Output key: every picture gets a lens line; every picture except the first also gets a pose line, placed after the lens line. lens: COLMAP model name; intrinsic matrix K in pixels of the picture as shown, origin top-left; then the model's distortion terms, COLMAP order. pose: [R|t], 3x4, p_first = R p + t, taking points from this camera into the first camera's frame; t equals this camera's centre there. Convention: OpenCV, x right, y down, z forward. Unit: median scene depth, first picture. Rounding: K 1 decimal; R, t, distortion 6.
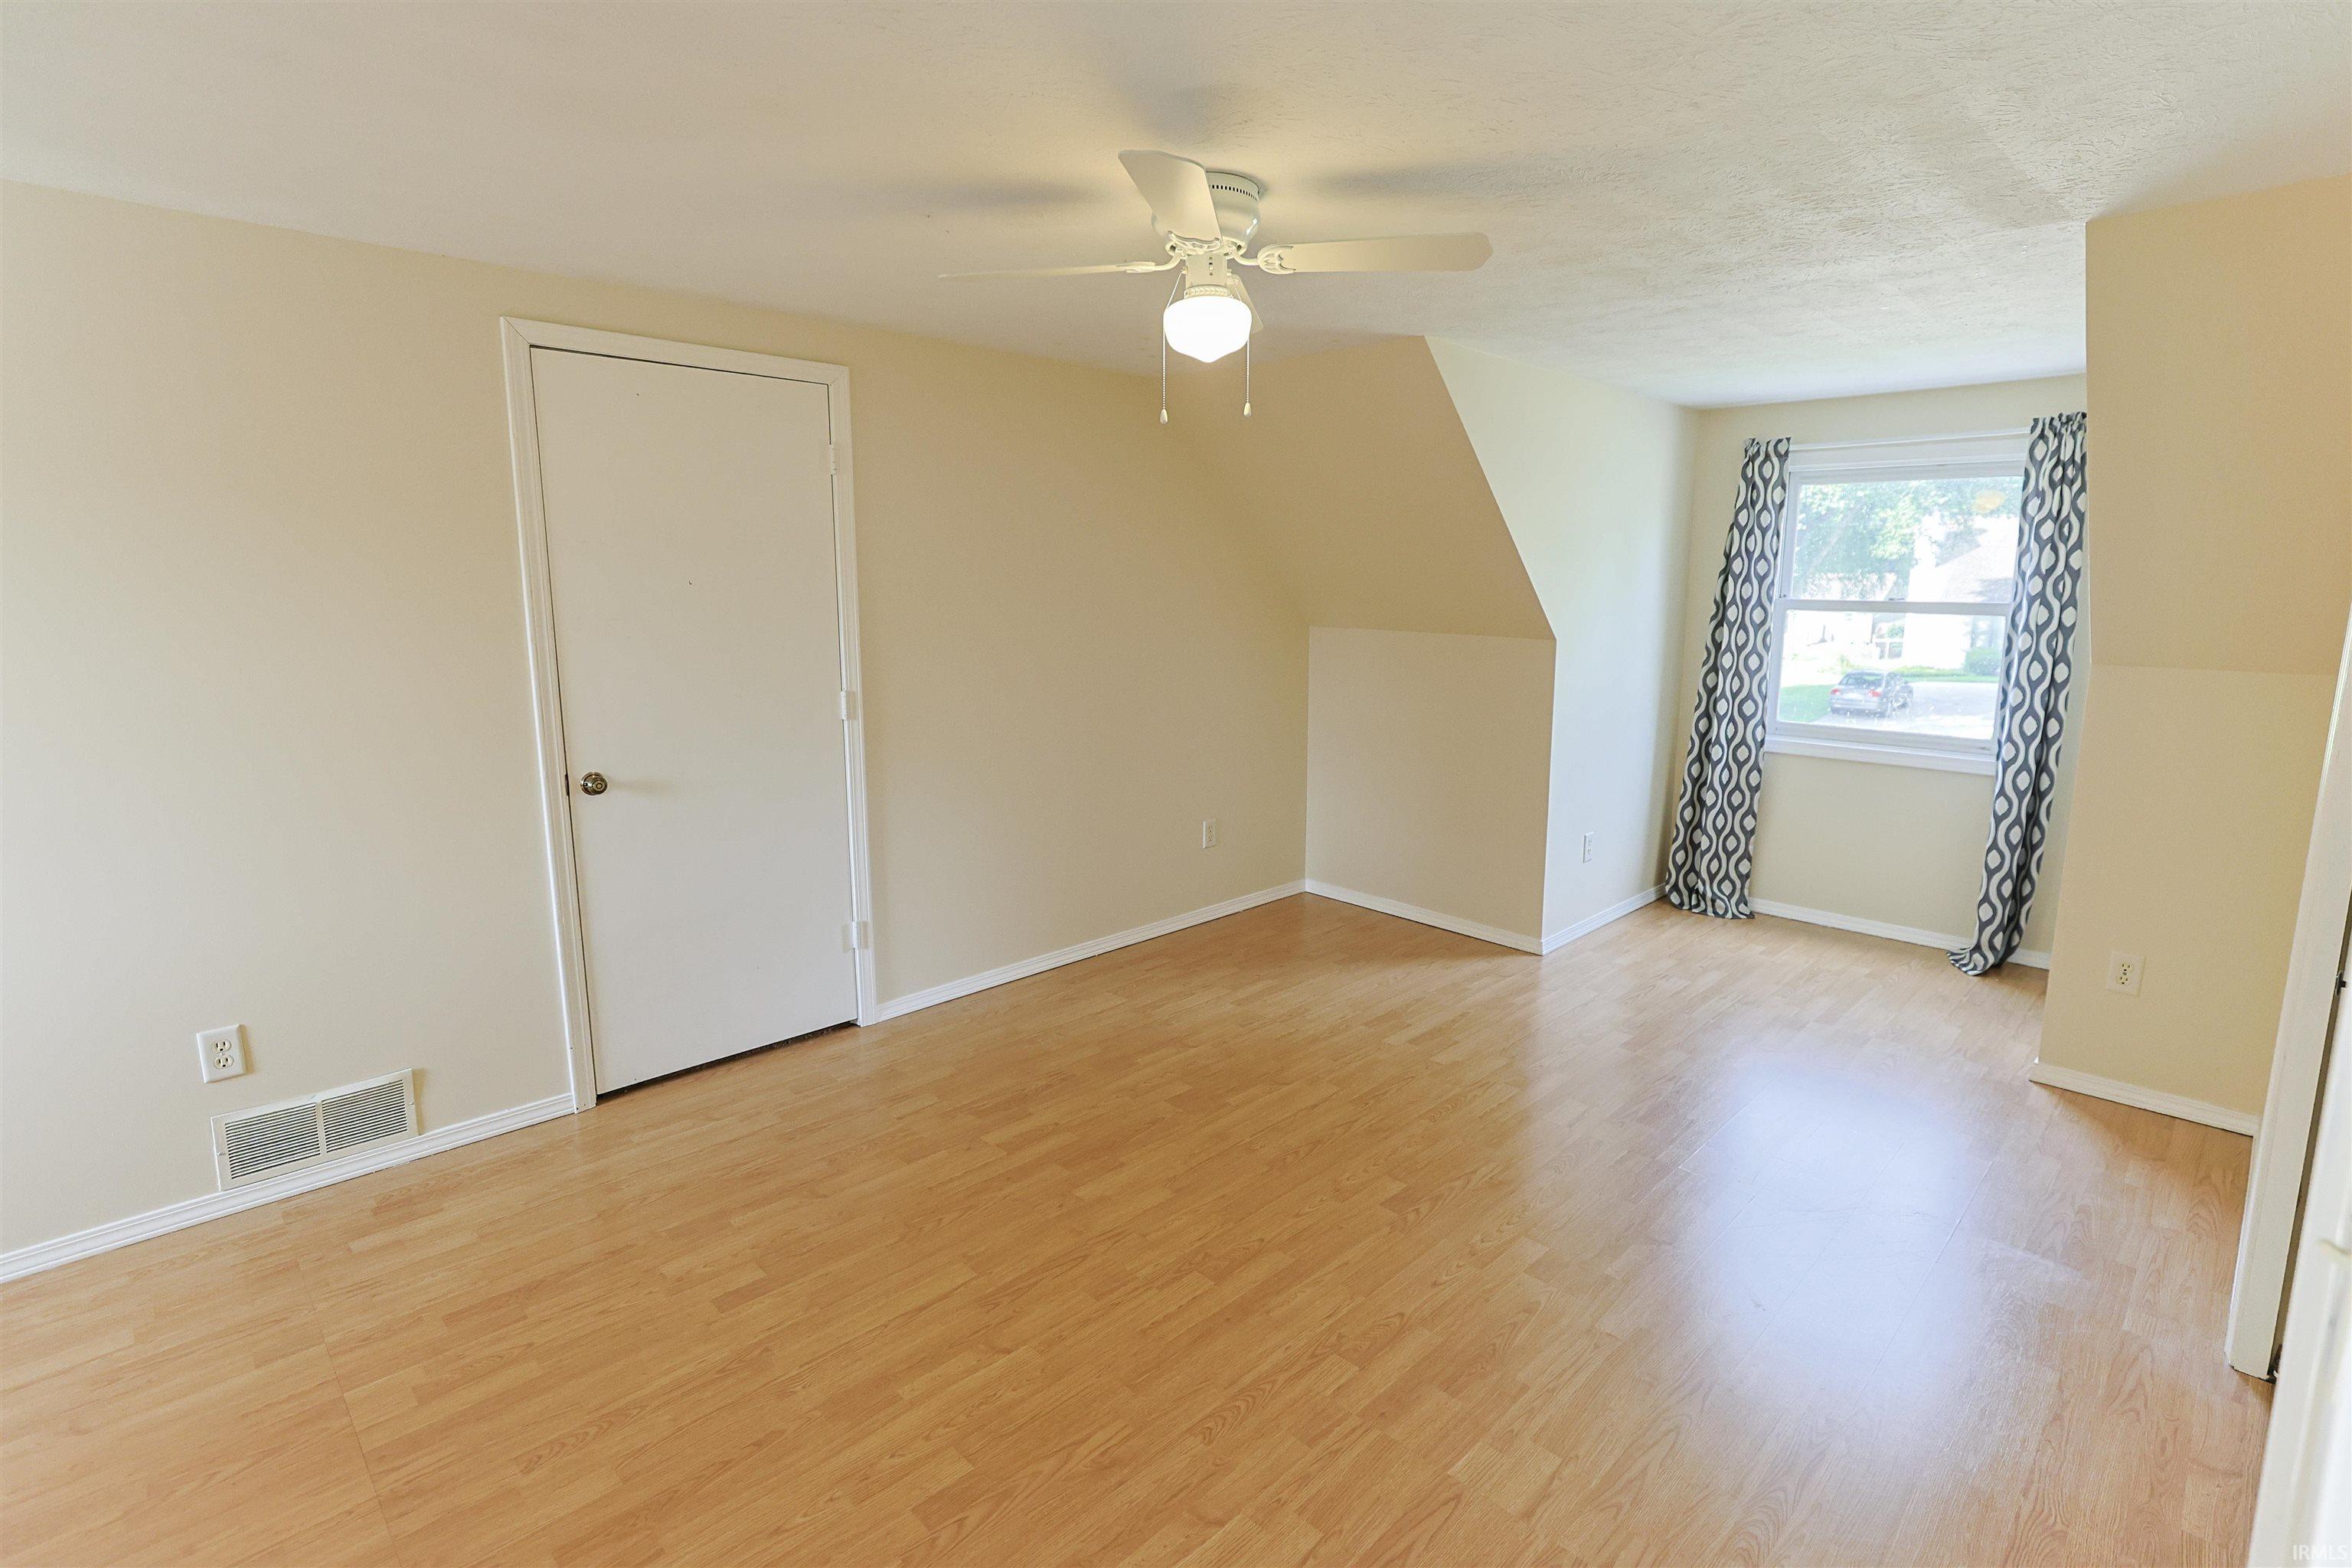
lens RADIAL K [[1119.4, 0, 1183.3], [0, 1119.4, 767.2], [0, 0, 1]] dist [-0.021292, 0.013389]
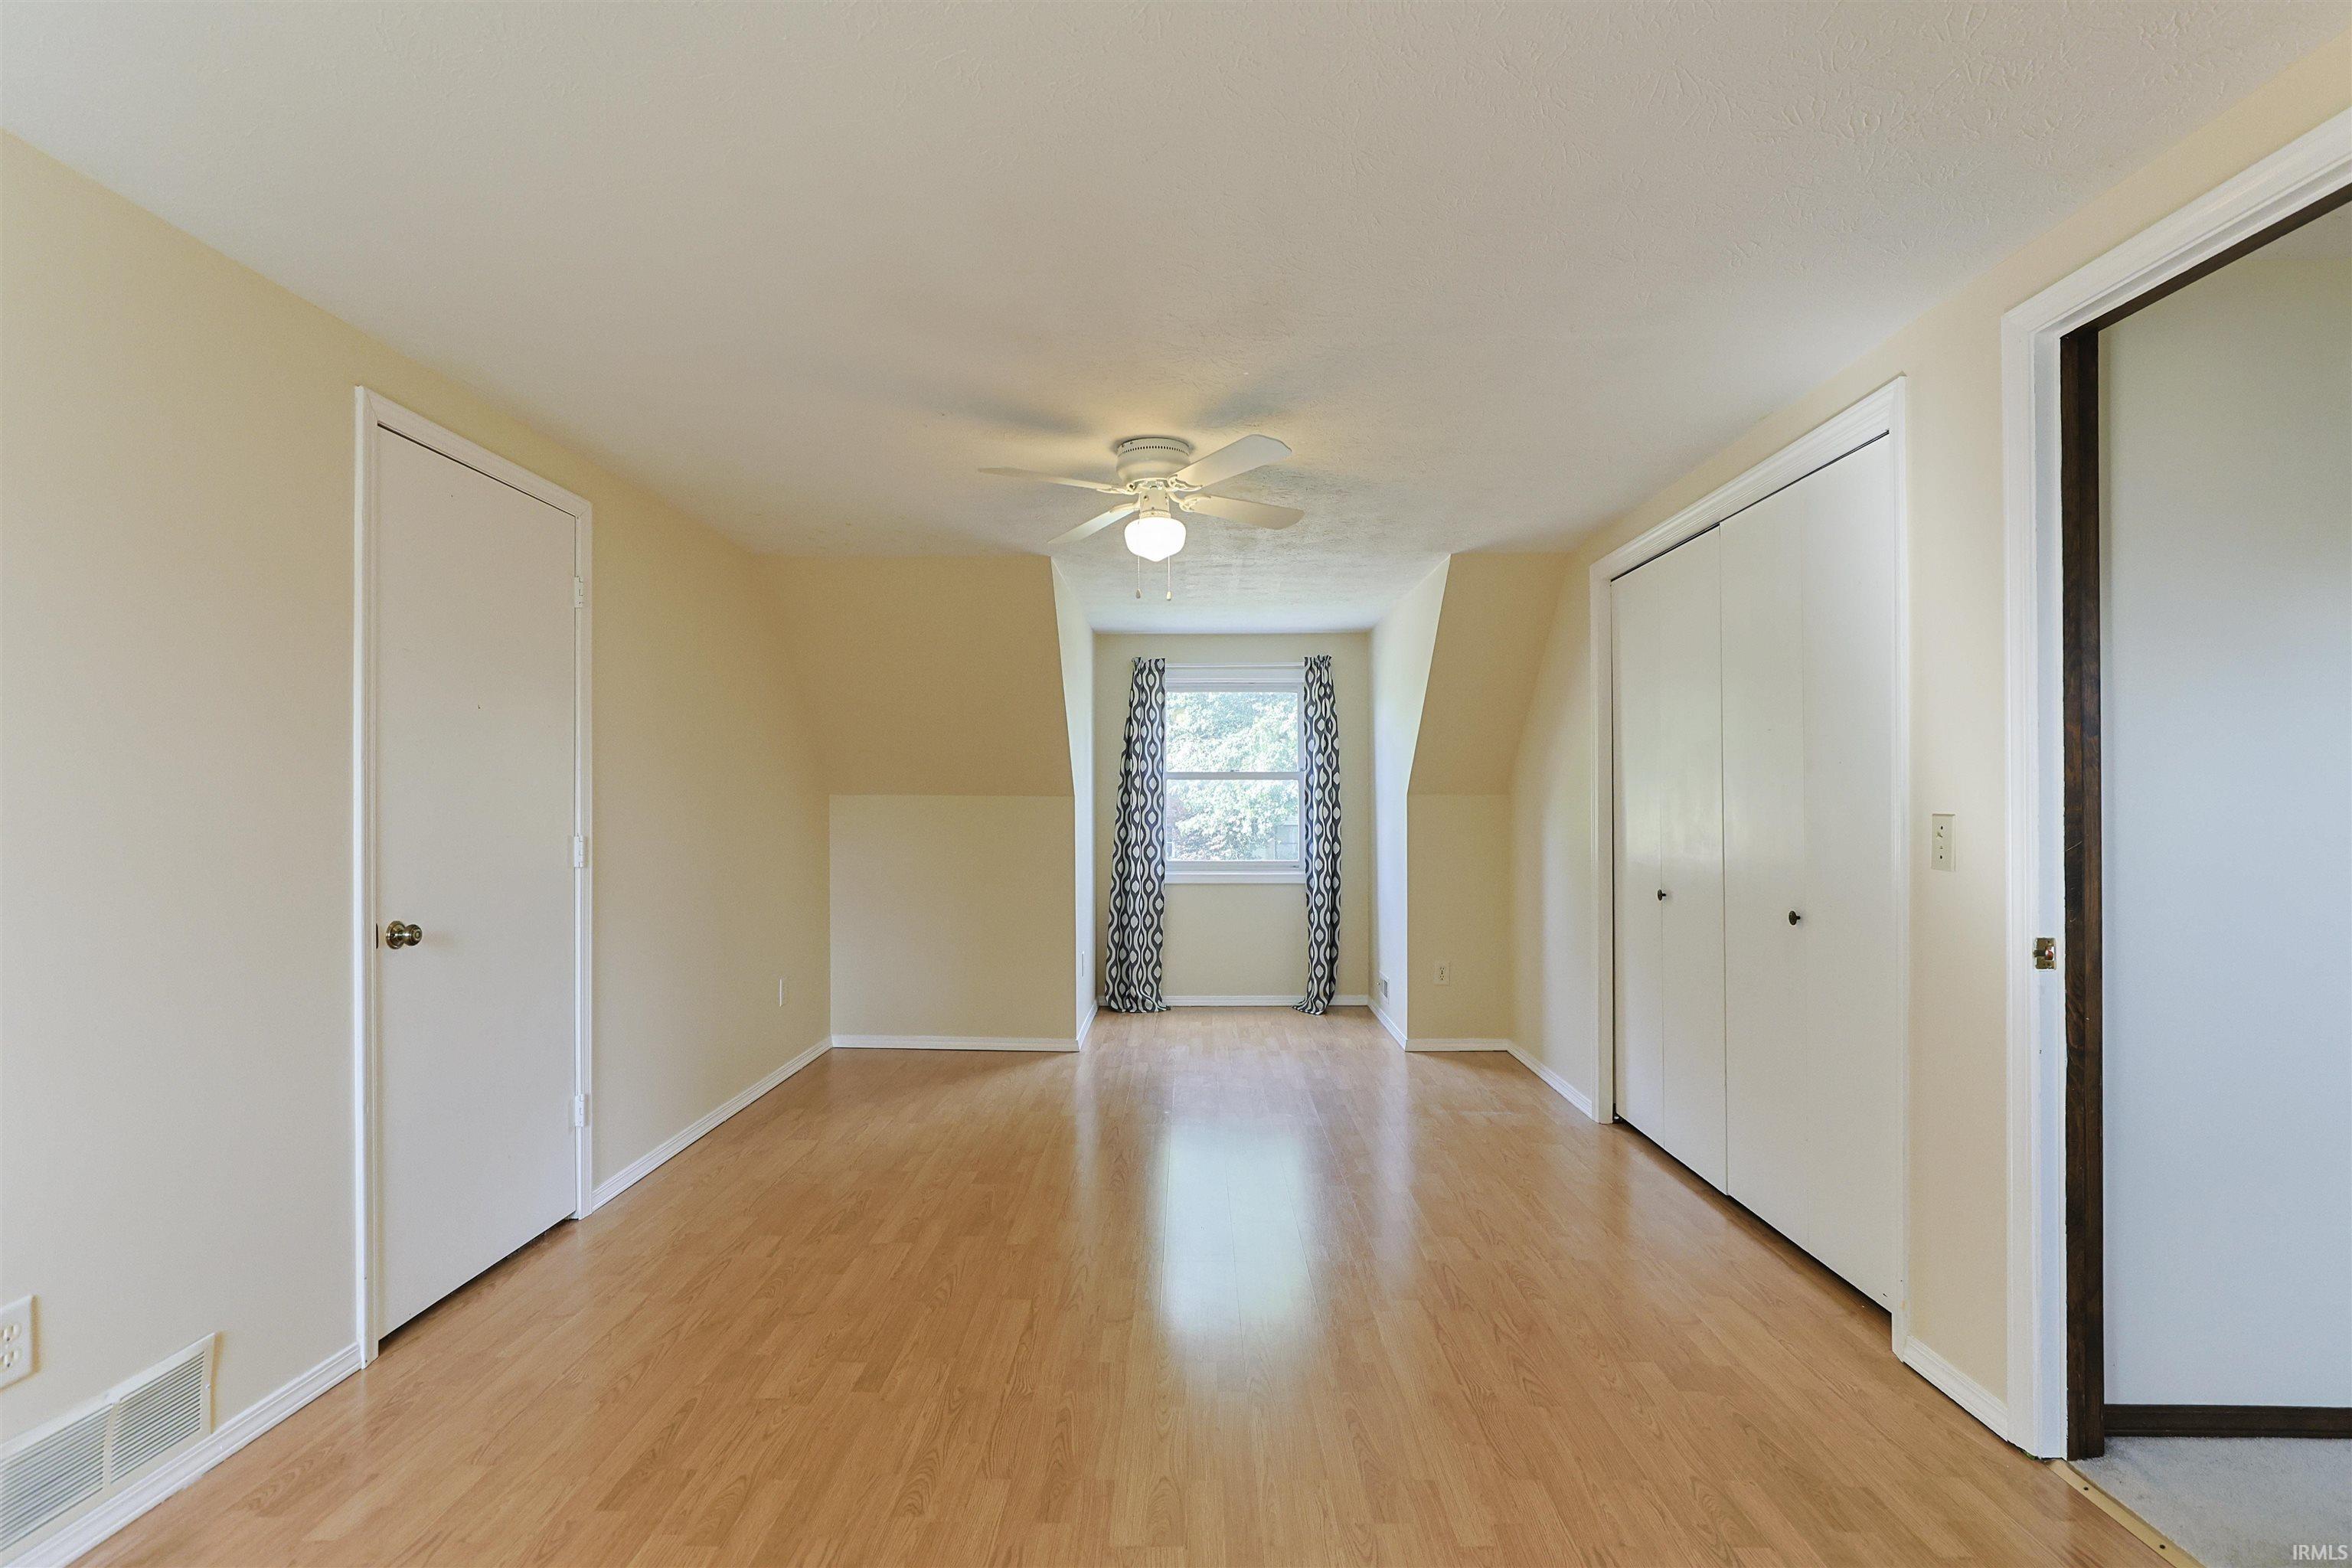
lens RADIAL K [[1134.9, 0, 1171.1], [0, 1134.9, 796.2], [0, 0, 1]] dist [-0.021293, 0.013527]
pose [[0.721177, -0.001790, 0.692749, -0.566969], [0.120966, 0.984958, -0.123385, 0.070395], [-0.682108, 0.172782, 0.710546, -0.003373]]
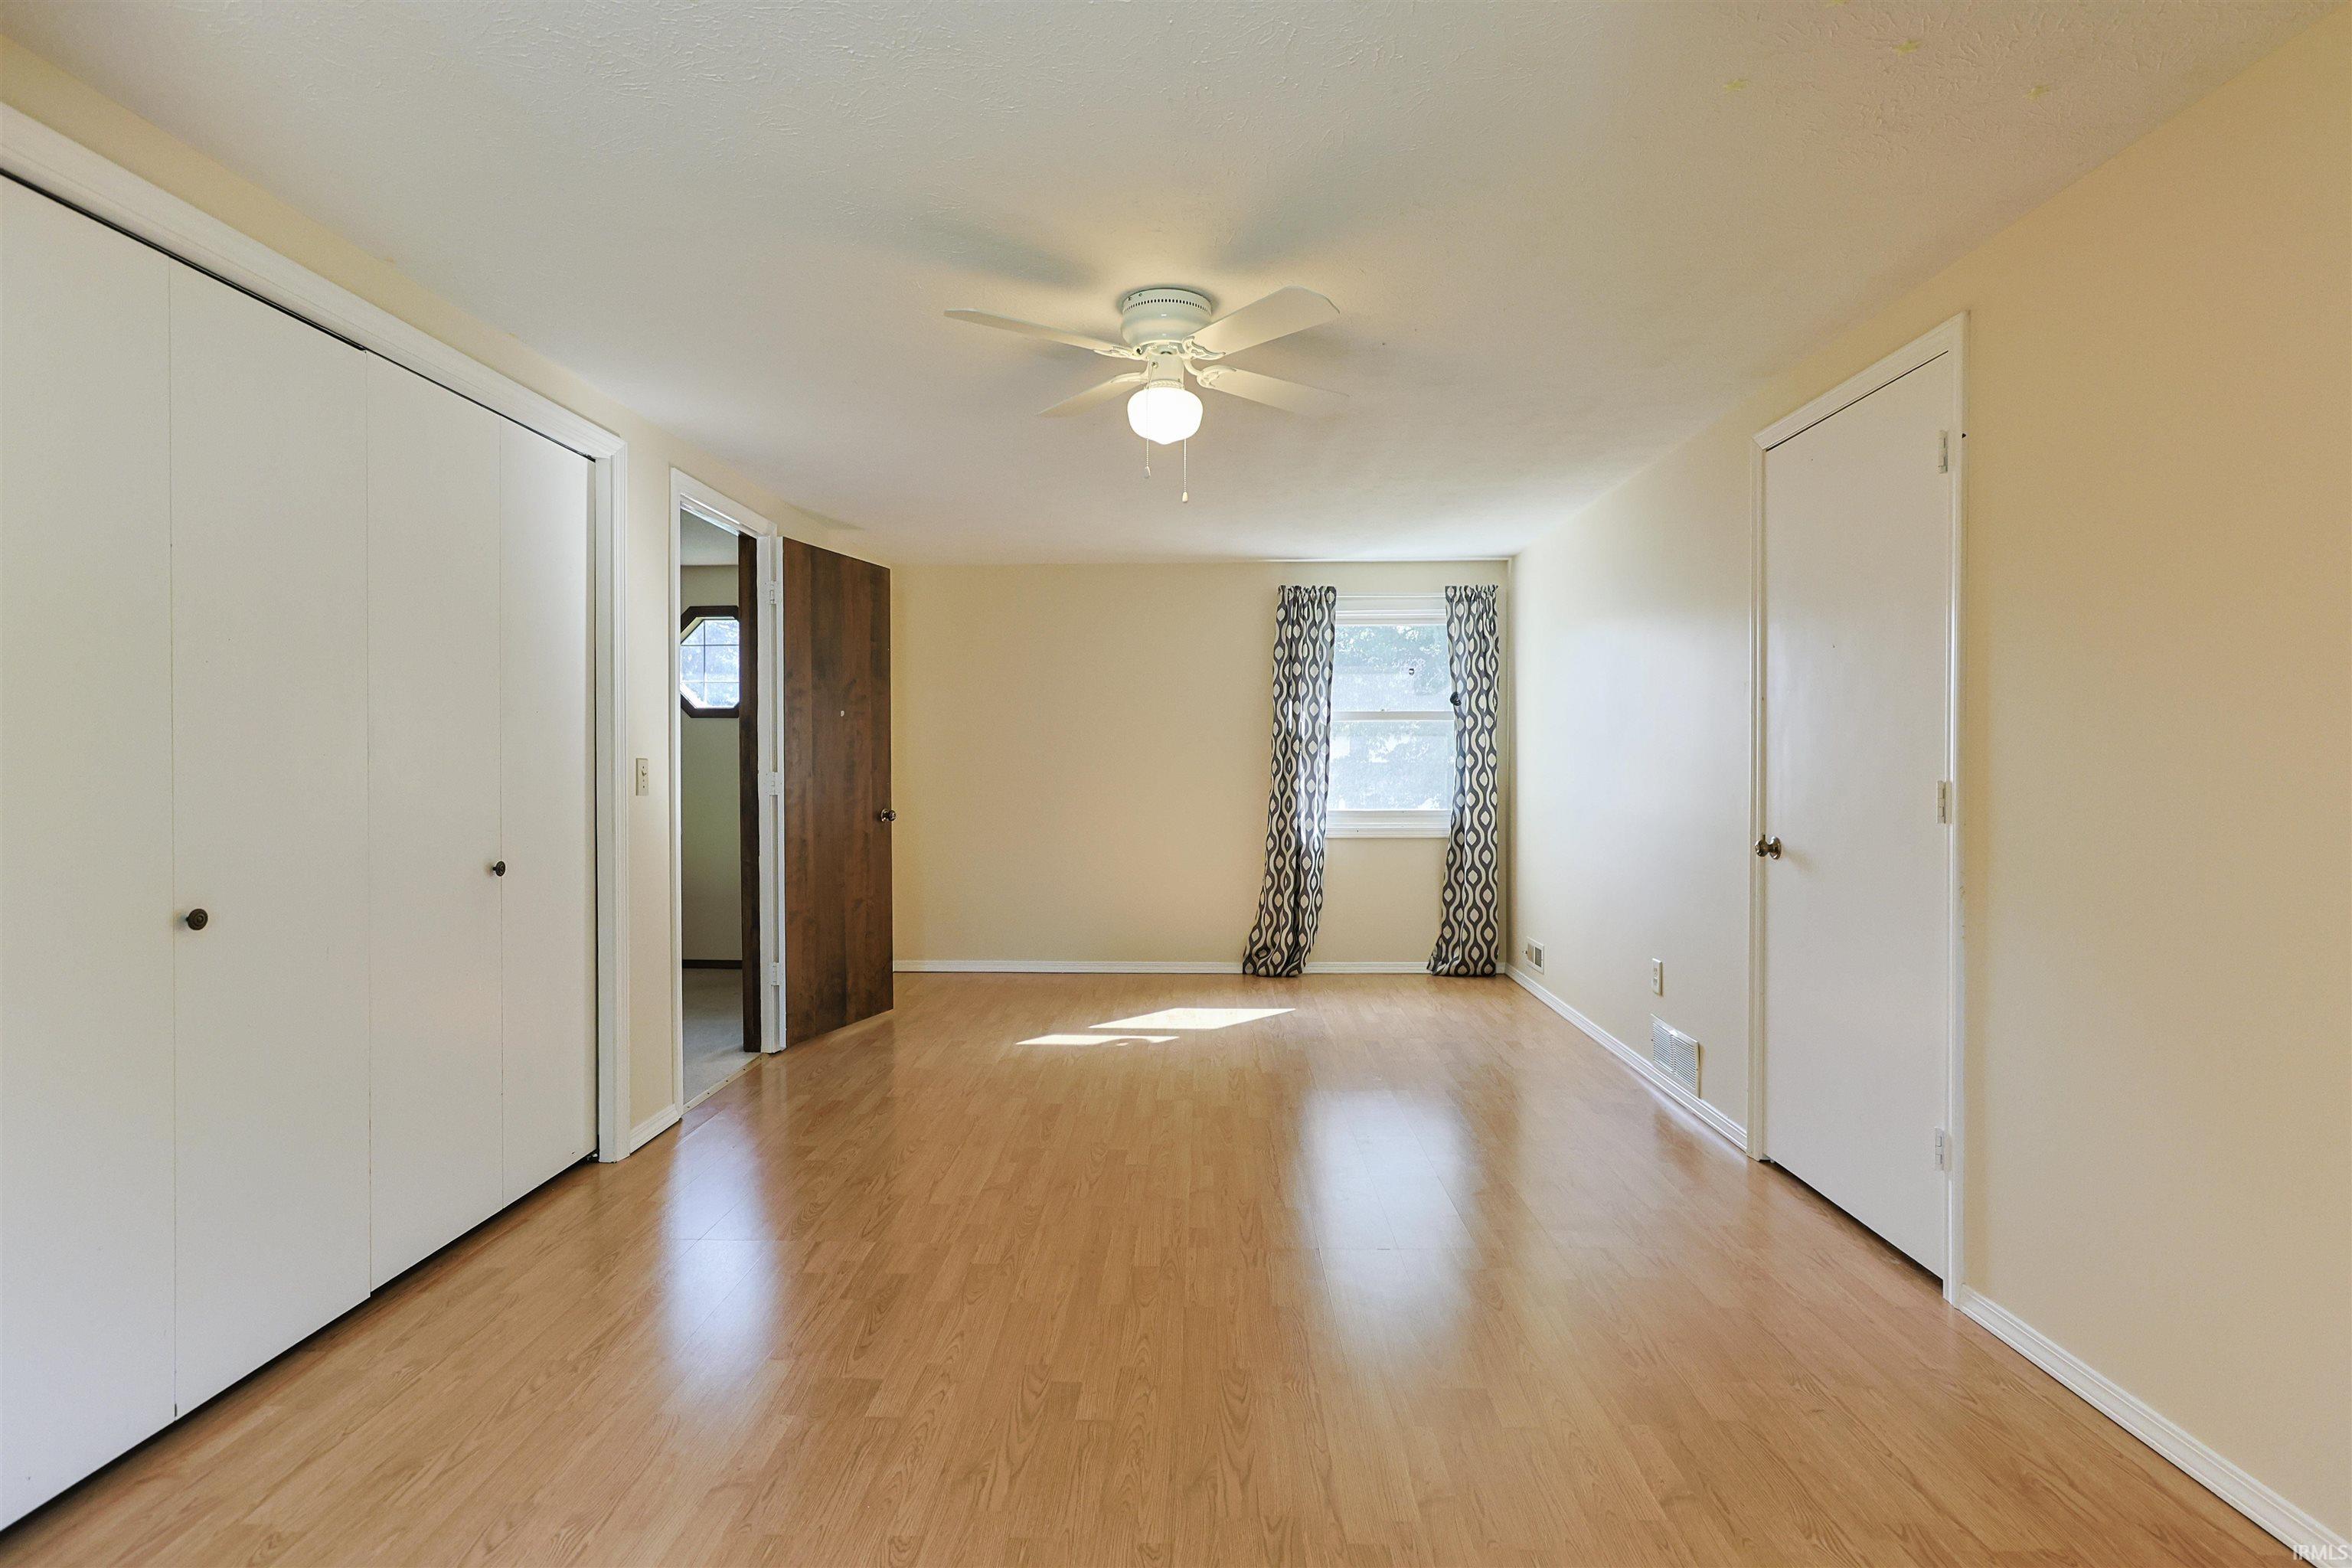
lens RADIAL K [[1119.4, 0, 1183.3], [0, 1119.4, 767.2], [0, 0, 1]] dist [-0.021292, 0.013389]
pose [[-0.713726, 0.005173, -0.700405, 0.484683], [-0.114211, 0.985730, 0.123664, -0.102638], [0.691050, 0.168256, -0.702951, 1.100403]]
